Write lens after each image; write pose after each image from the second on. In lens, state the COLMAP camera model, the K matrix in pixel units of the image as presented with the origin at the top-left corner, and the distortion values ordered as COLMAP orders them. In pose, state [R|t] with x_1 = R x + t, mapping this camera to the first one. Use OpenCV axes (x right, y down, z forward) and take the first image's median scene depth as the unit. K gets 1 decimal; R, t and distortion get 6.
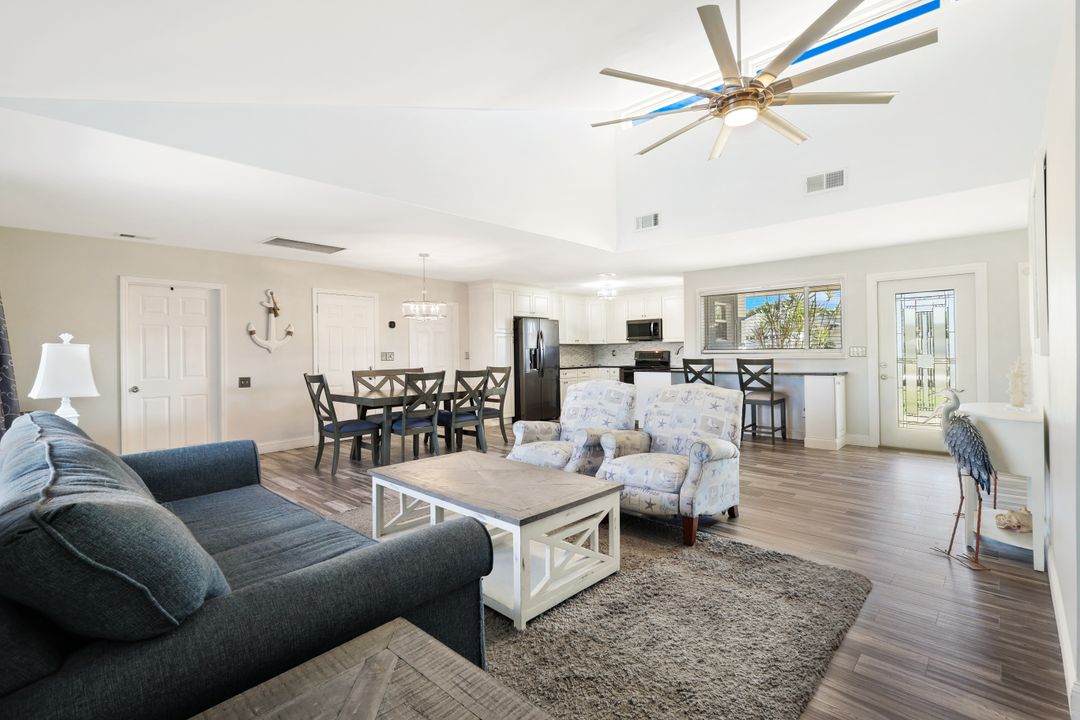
lens RADIAL K [[485.9, 0, 545.9], [0, 485.9, 349.4], [0, 0, 1]] dist [0.004237, 0.000416]
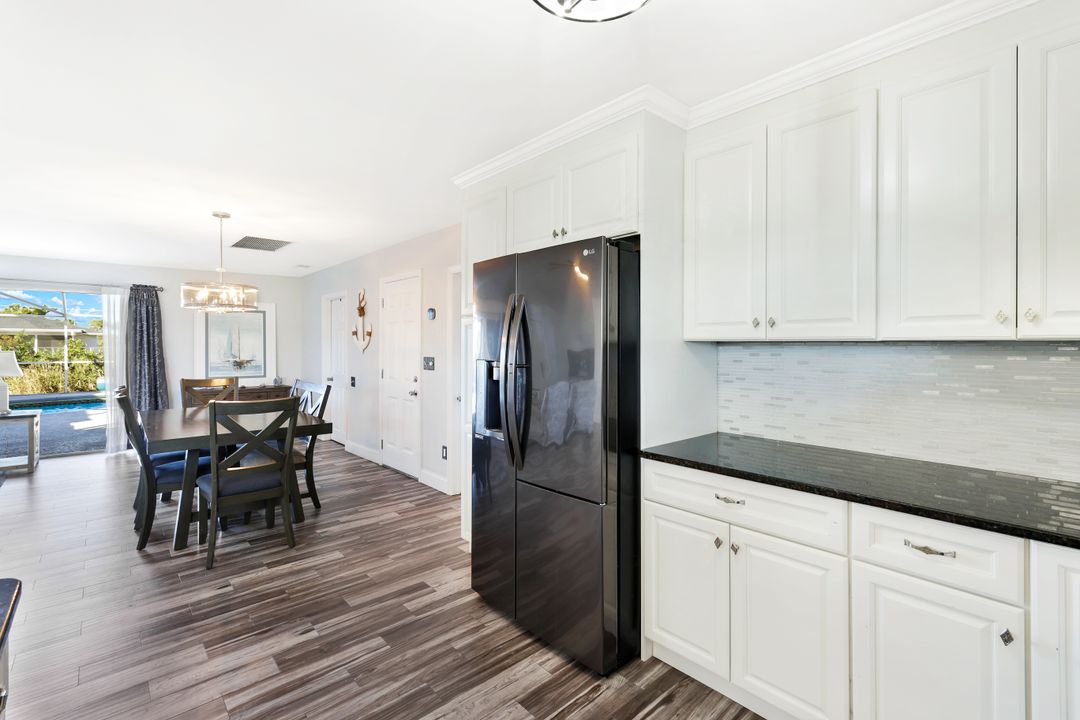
lens RADIAL K [[485.8, 0, 538.1], [0, 485.8, 345.9], [0, 0, 1]] dist [0.006281, 0.000370]
pose [[-0.095362, 0.014546, -0.995336, 0.264599], [0.007546, 0.999875, 0.013889, -0.014202], [0.995414, -0.006186, -0.095460, 1.052503]]
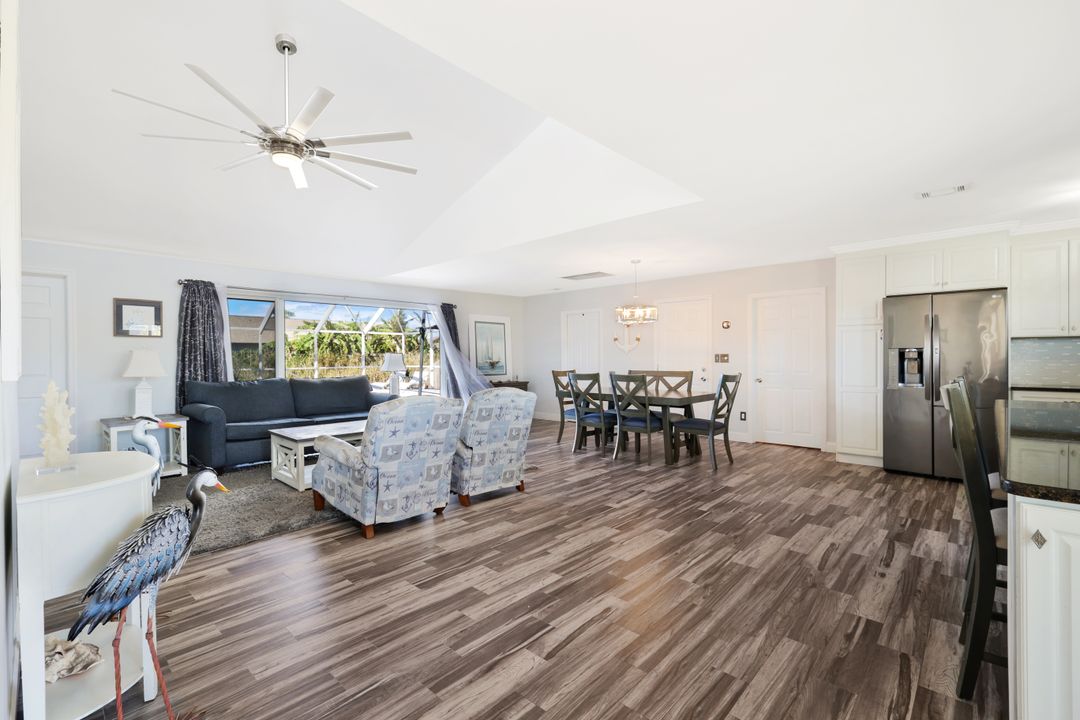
lens RADIAL K [[479.1, 0, 540.0], [0, 479.1, 360.0], [0, 0, 1]] dist [0.000280, -0.000026]
pose [[-0.001708, 0.019464, -0.999809, 0.544364], [0.012890, 0.999728, 0.019440, -0.004120], [0.999915, -0.012855, -0.001958, 0.562033]]
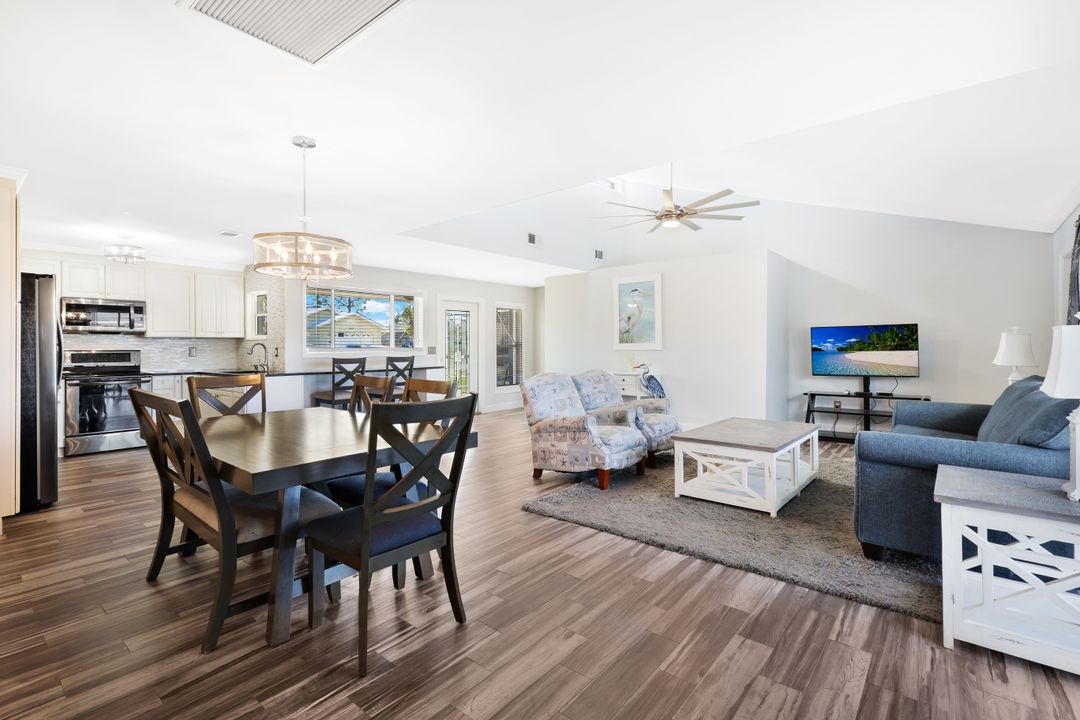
lens RADIAL K [[495.7, 0, 544.1], [0, 495.7, 343.0], [0, 0, 1]] dist [0.003342, 0.000574]
pose [[-0.055231, 0.021022, 0.998252, -0.521685], [0.000278, 0.999779, -0.021038, 0.009632], [-0.998474, -0.000885, -0.055224, 0.558955]]
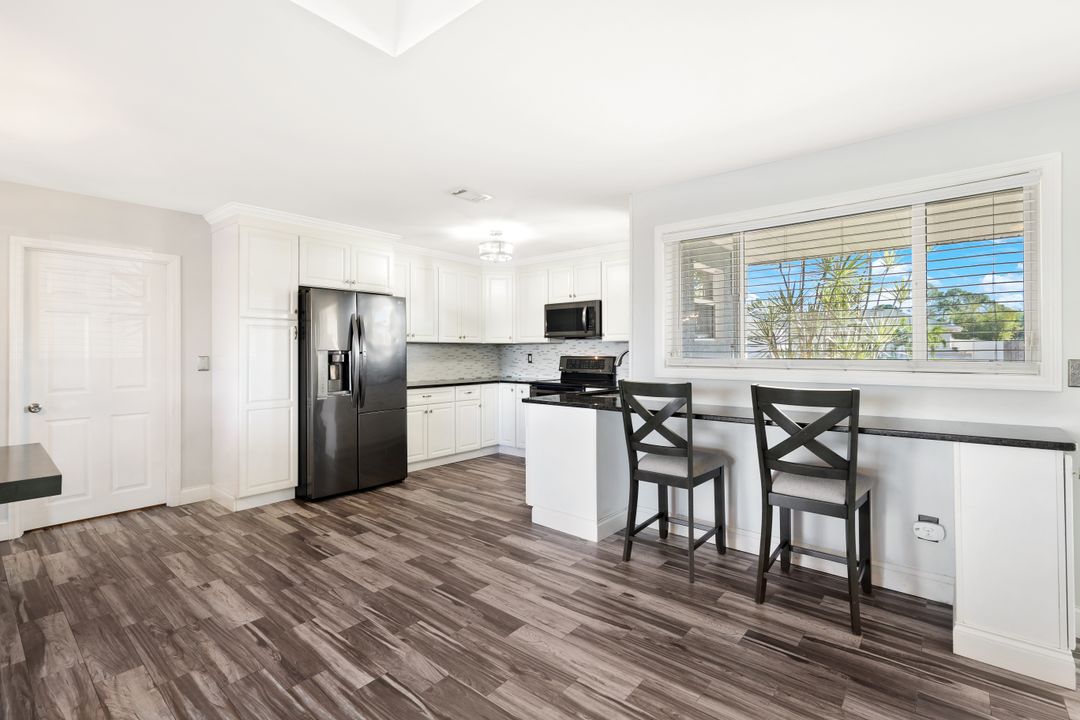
lens RADIAL K [[485.9, 0, 545.9], [0, 485.9, 349.4], [0, 0, 1]] dist [0.004237, 0.000416]
pose [[0.998651, 0.011175, 0.050709, 0.164263], [-0.011261, 0.999936, 0.001400, -0.006061], [-0.050690, -0.001969, 0.998712, 0.486154]]
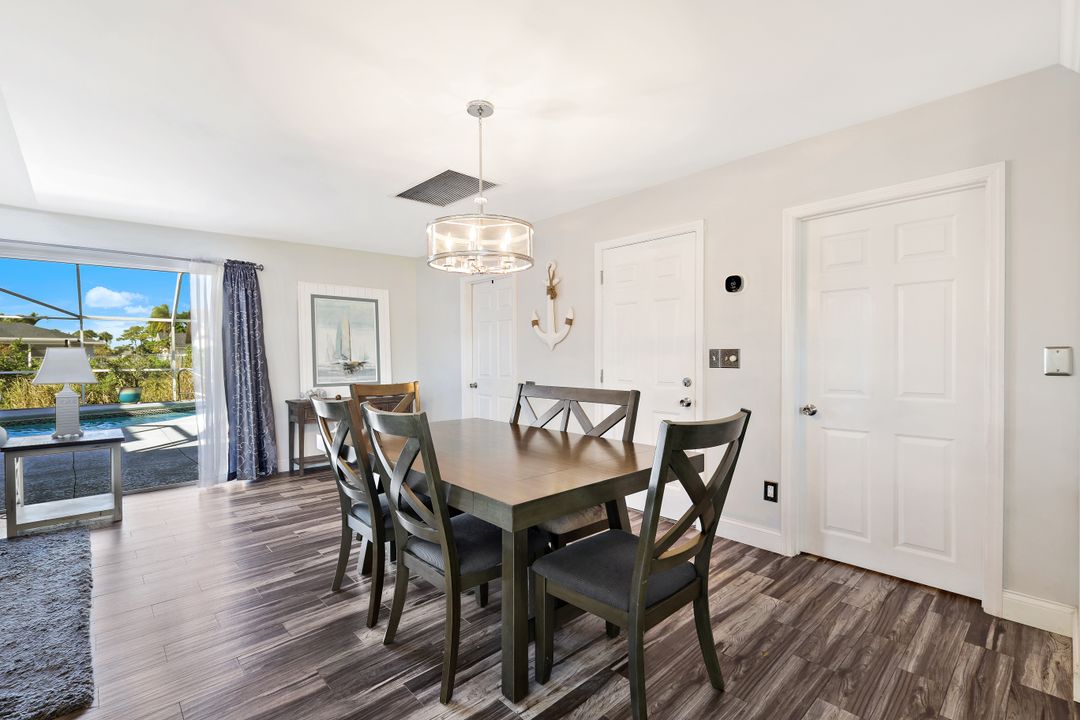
lens RADIAL K [[487.3, 0, 539.3], [0, 487.3, 363.6], [0, 0, 1]] dist [0.003791, 0.000192]
pose [[-0.075887, 0.033724, -0.996546, 0.108887], [0.014311, 0.999362, 0.032729, 0.002419], [0.997014, -0.011778, -0.076321, 0.758715]]
